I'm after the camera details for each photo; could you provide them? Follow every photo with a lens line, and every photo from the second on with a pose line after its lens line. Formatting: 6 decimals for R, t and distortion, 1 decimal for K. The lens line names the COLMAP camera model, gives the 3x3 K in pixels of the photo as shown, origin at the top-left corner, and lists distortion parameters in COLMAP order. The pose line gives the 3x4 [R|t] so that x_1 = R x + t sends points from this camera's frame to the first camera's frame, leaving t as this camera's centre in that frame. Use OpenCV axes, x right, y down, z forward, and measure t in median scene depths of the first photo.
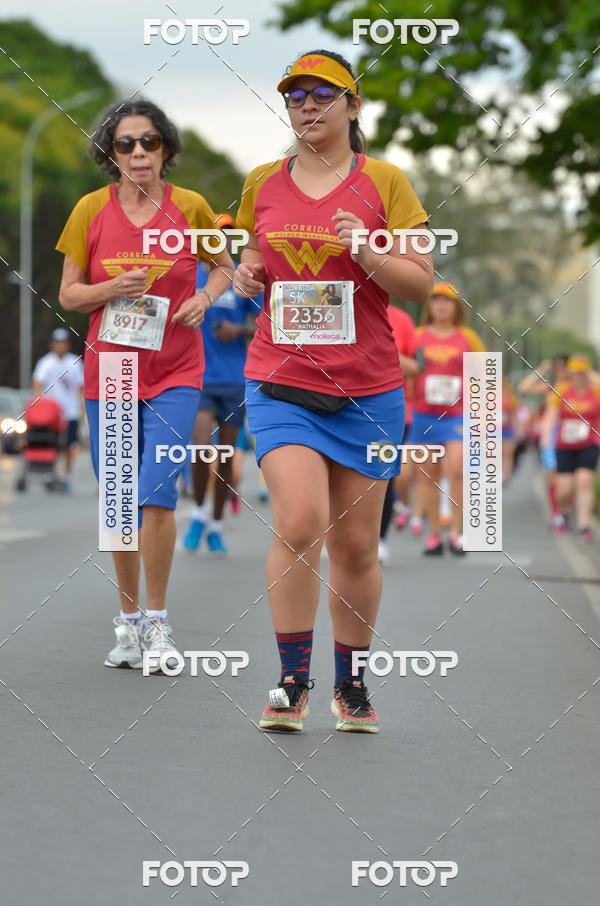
lens RADIAL K [[3740.7, 0, 296.4], [0, 3740.7, 456.1], [0, 0, 1]] dist [-0.446095, 0.000000]
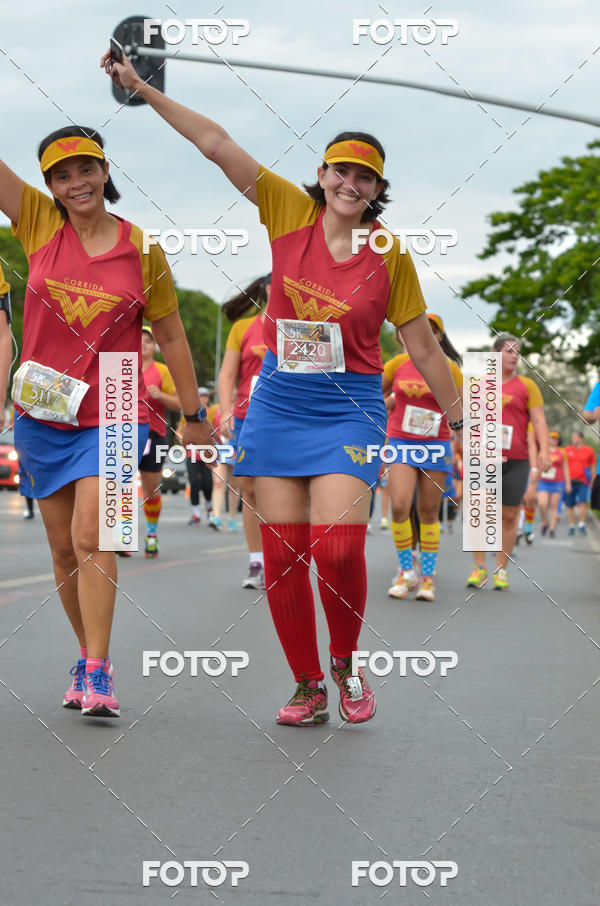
lens RADIAL K [[6393.6, 0, 296.0], [0, 6393.6, 423.7], [0, 0, 1]] dist [0.614266, 0.000000]
pose [[0.999508, 0.011558, 0.029167, -0.211583], [-0.011201, 0.999861, -0.012366, 0.006952], [-0.029306, 0.012033, 0.999498, -2.773335]]
